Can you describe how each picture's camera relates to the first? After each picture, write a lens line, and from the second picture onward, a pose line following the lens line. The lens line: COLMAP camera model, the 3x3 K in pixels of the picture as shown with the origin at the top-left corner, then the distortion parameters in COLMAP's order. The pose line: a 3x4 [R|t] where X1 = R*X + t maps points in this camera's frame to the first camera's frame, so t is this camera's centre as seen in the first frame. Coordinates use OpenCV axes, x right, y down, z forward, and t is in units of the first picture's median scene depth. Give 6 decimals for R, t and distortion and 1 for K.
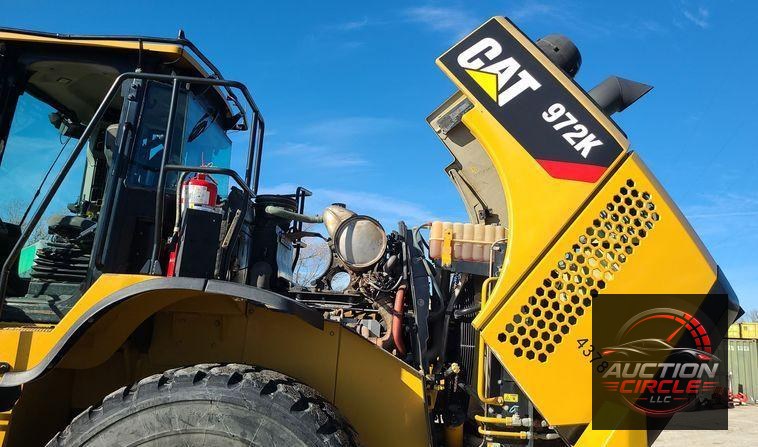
lens RADIAL K [[621.7, 0, 415.5], [0, 621.7, 174.6], [0, 0, 1]] dist [0.077407, -0.066702]
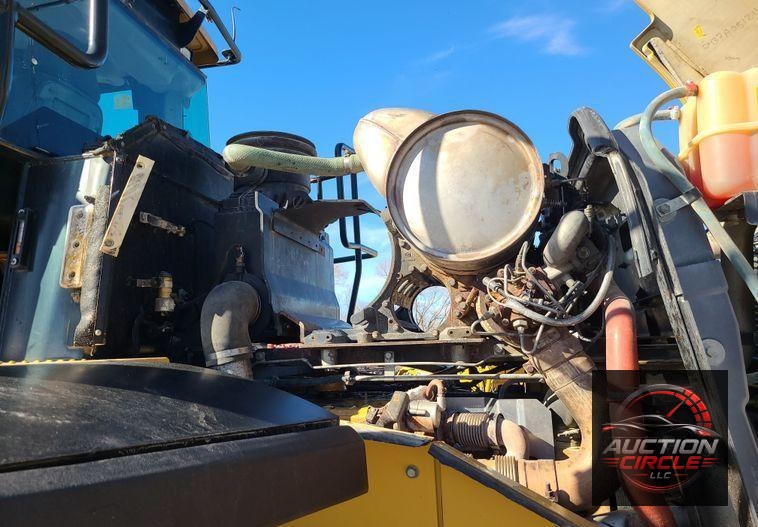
lens RADIAL K [[563.8, 0, 362.4], [0, 563.8, 269.6], [0, 0, 1]] dist [0.030647, -0.003192]
pose [[0.950932, -0.125506, -0.282801, -0.060803], [0.153933, 0.984792, 0.080561, 0.121395], [0.268389, -0.120141, 0.955790, 0.704869]]
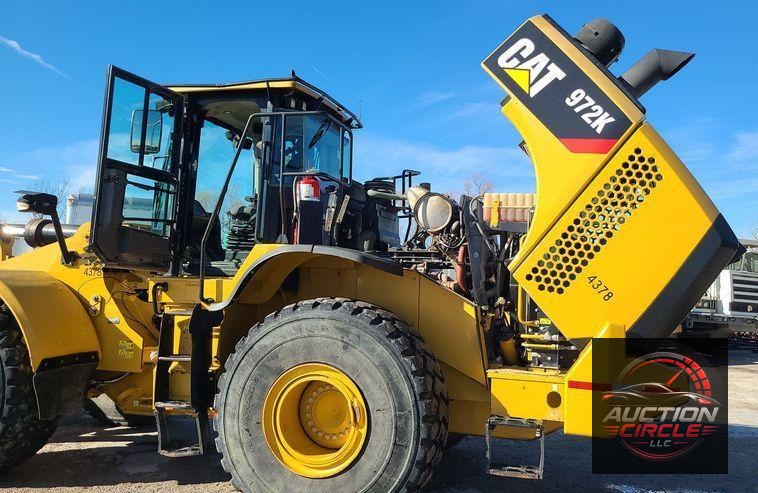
lens RADIAL K [[659.2, 0, 421.2], [0, 659.2, 228.4], [0, 0, 1]] dist [0.053317, -0.005451]
pose [[0.953679, -0.054530, -0.295844, 0.311712], [0.097998, 0.986104, 0.134147, -0.051752], [0.284417, -0.156925, 0.945770, -0.358040]]
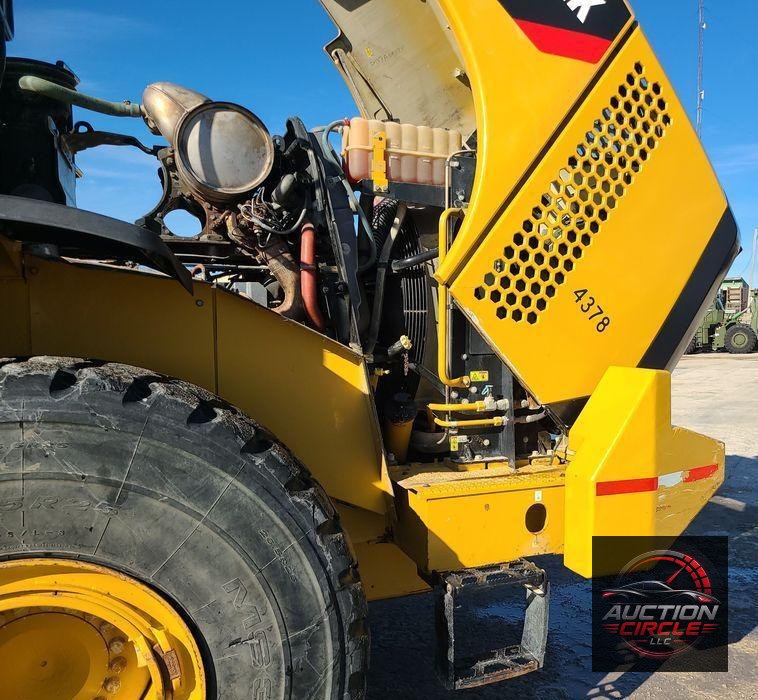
lens RADIAL K [[755.1, 0, 515.9], [0, 755.1, 378.0], [0, 0, 1]] dist [0.023929, 0.006132]
pose [[0.918988, -0.091949, 0.383415, -0.135433], [-0.035457, 0.949216, 0.312621, 0.081082], [-0.392688, -0.300890, 0.869058, 0.218730]]
